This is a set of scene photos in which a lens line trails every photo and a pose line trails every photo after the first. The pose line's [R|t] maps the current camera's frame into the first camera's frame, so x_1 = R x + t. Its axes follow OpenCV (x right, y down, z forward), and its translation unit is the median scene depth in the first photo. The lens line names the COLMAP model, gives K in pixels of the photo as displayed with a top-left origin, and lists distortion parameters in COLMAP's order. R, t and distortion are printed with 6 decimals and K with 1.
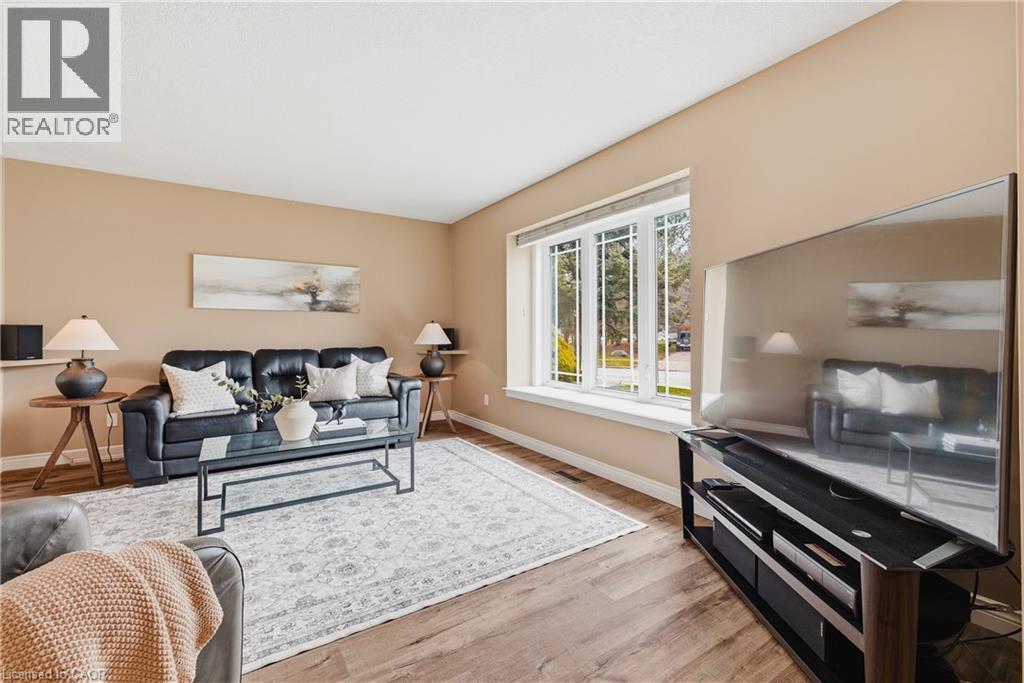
lens RADIAL K [[430.8, 0, 505.8], [0, 430.8, 330.8], [0, 0, 1]] dist [0.006633, -0.003378]
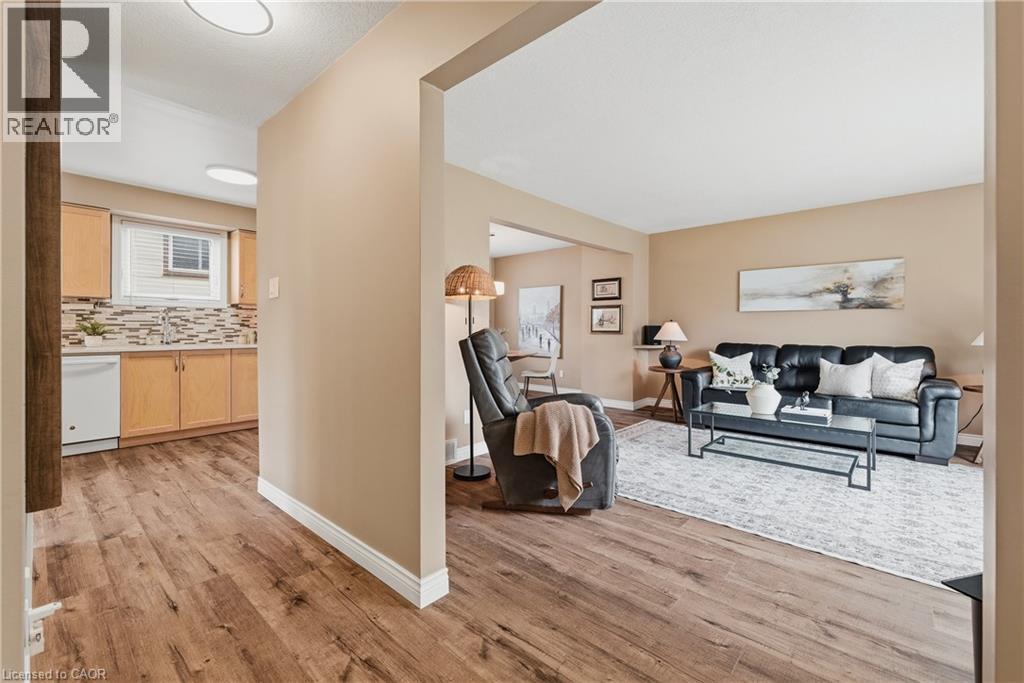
lens RADIAL K [[430.8, 0, 511.8], [0, 430.8, 334.6], [0, 0, 1]] dist [0.006633, -0.003378]
pose [[0.265805, 0.011463, -0.963959, 0.378314], [0.002384, 0.999918, 0.012548, -0.000200], [0.964024, -0.005634, 0.265756, -0.036486]]
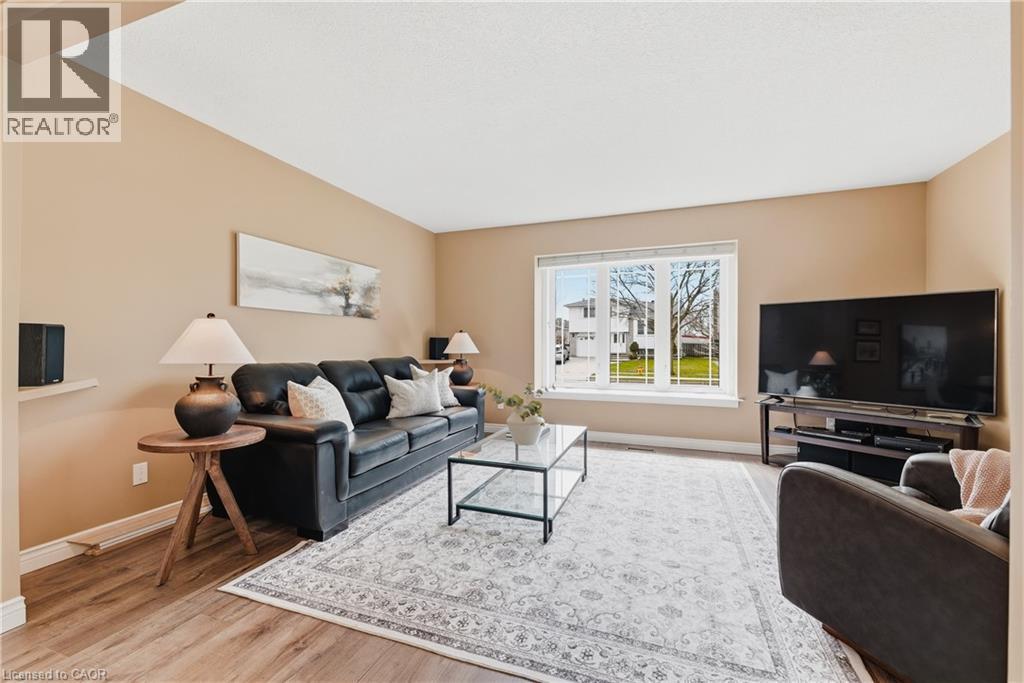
lens RADIAL K [[430.8, 0, 505.3], [0, 430.8, 342.6], [0, 0, 1]] dist [0.006633, -0.003378]
pose [[0.805268, 0.003346, 0.592901, -0.793995], [-0.003506, 0.999993, -0.000882, 0.007347], [-0.592900, -0.001368, 0.805275, 0.142286]]
